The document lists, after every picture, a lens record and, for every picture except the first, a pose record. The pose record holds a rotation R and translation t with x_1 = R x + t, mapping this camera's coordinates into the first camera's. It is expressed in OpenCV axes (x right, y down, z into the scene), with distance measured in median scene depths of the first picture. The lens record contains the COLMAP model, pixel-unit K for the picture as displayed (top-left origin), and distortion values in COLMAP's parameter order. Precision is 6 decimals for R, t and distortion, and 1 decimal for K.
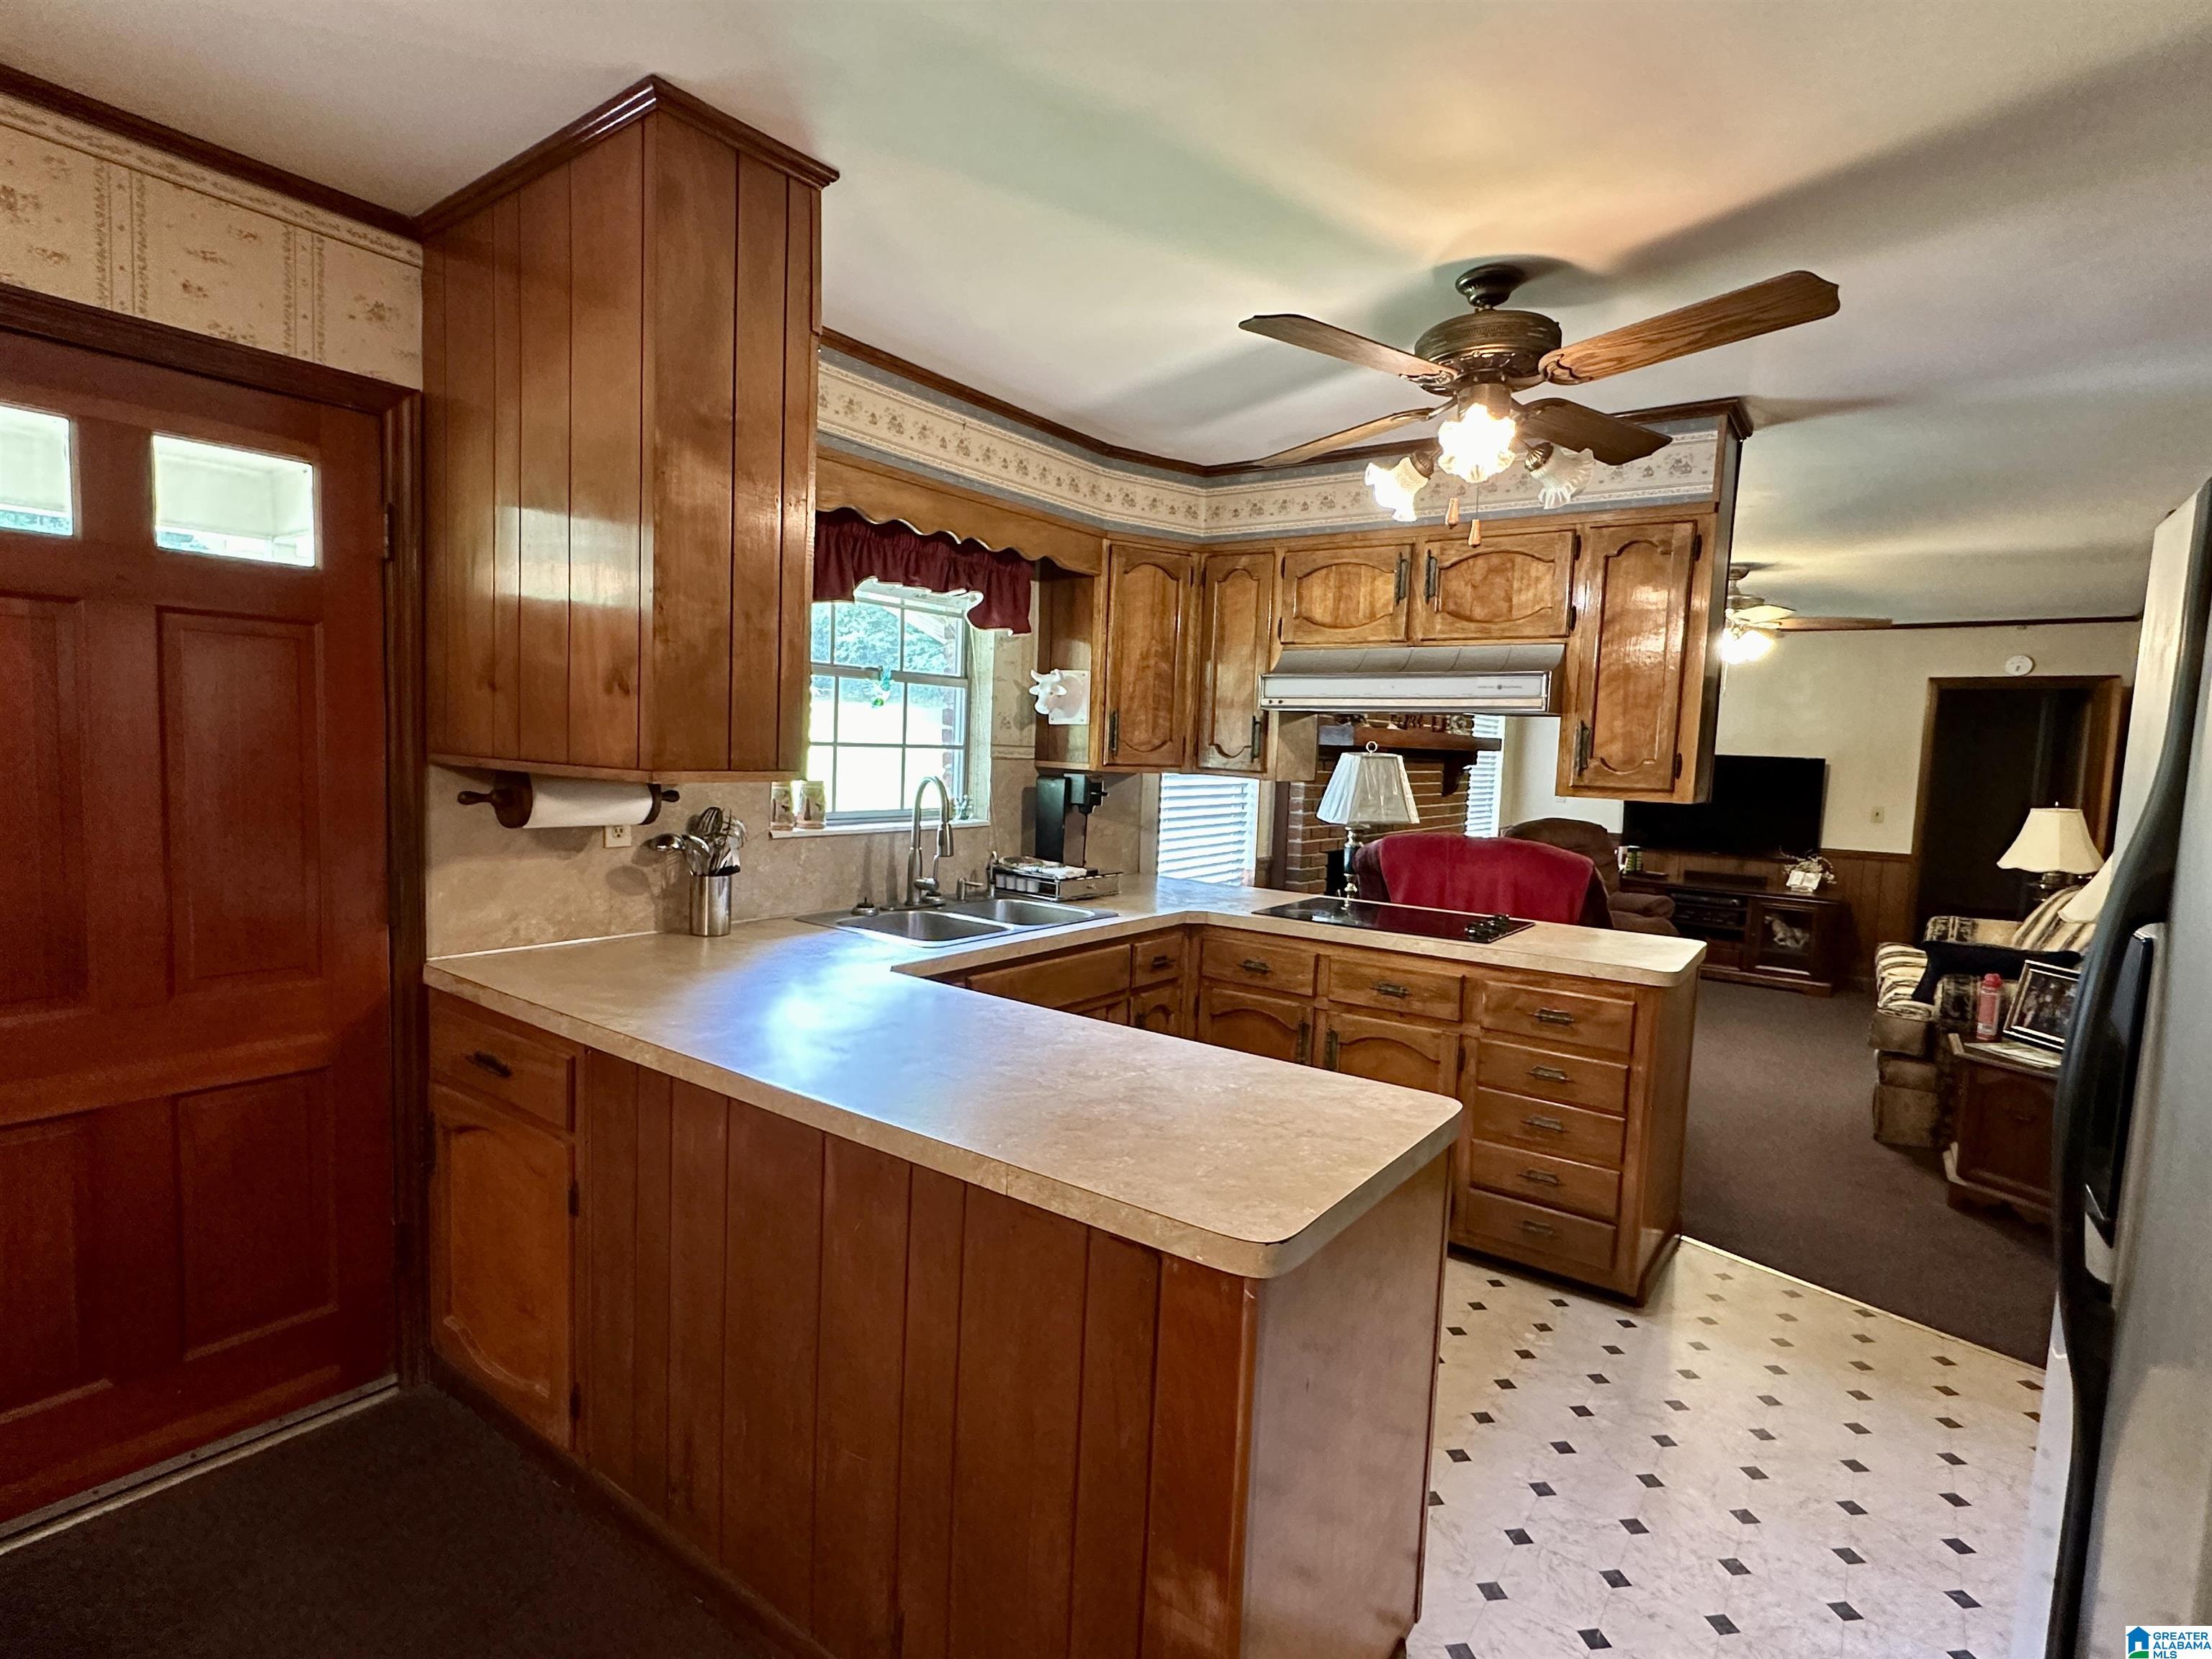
lens RADIAL K [[1104.4, 0, 1095.1], [0, 1104.4, 834.3], [0, 0, 1]] dist [-0.002683, -0.000169]
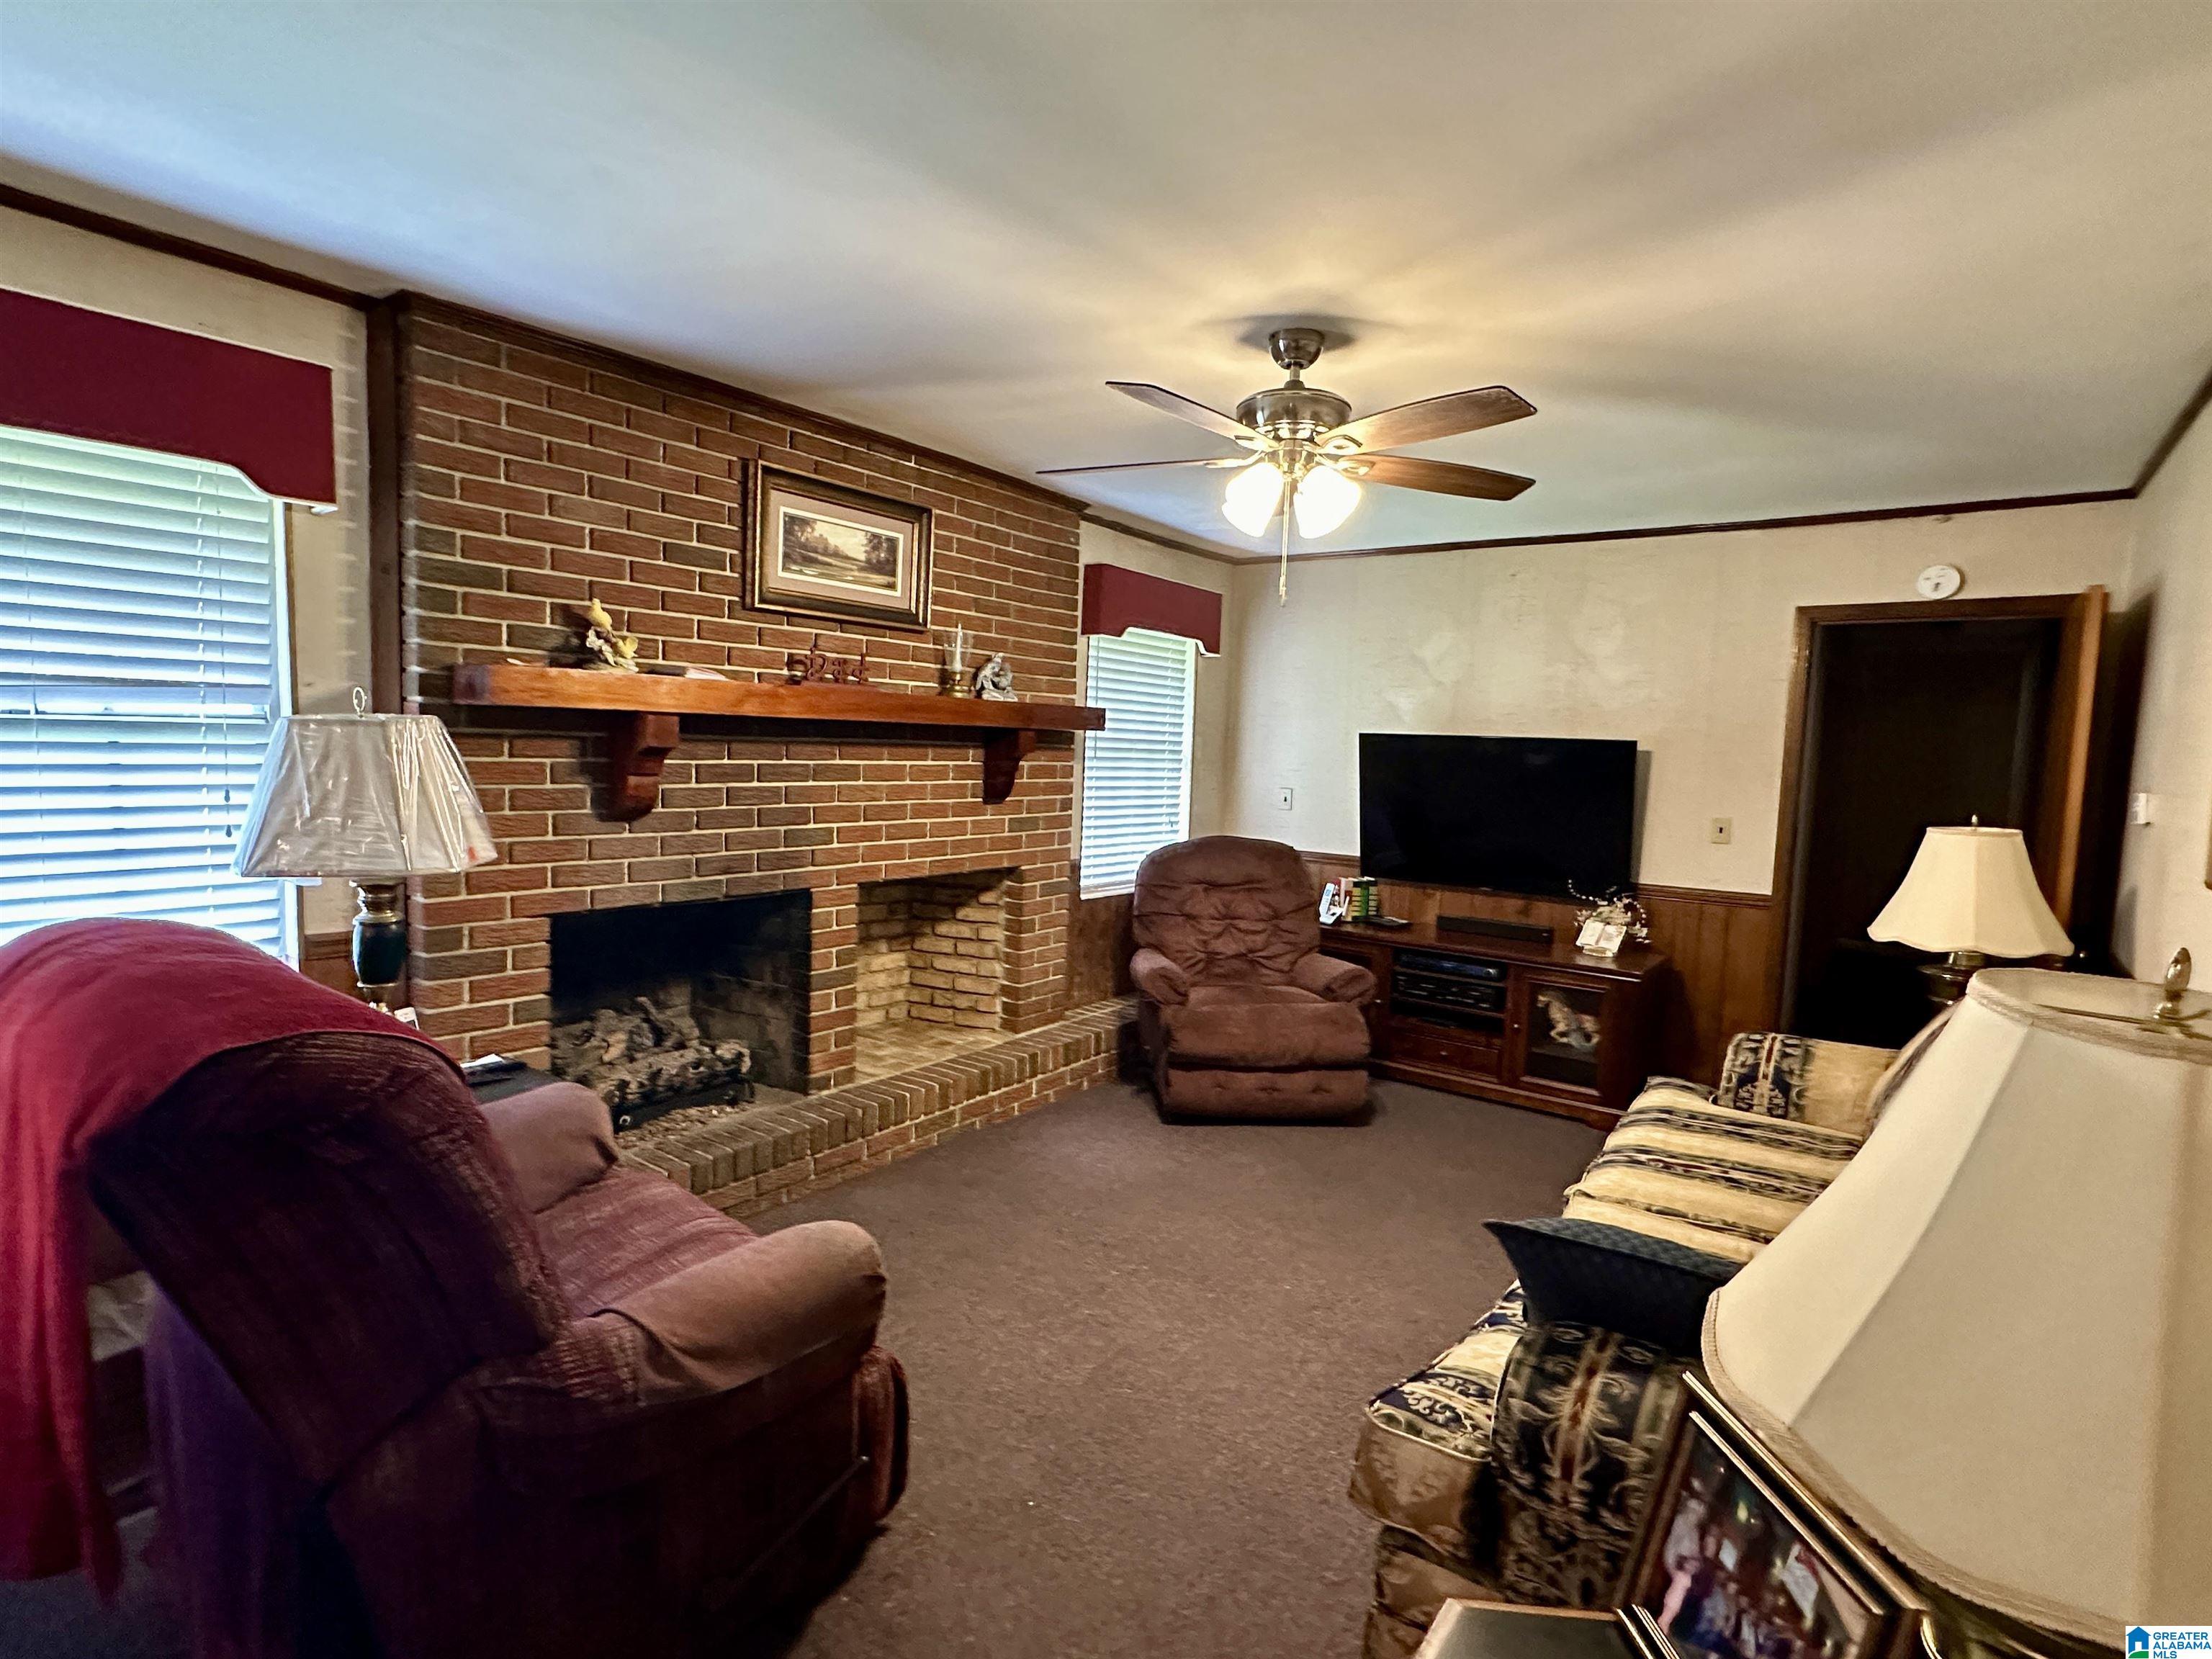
lens RADIAL K [[1104.4, 0, 1108.5], [0, 1104.4, 841.9], [0, 0, 1]] dist [-0.002683, -0.000169]
pose [[0.999967, -0.002660, -0.007682, 0.372167], [0.002704, 0.999980, 0.005770, -0.016572], [0.007666, -0.005791, 0.999954, 0.378274]]
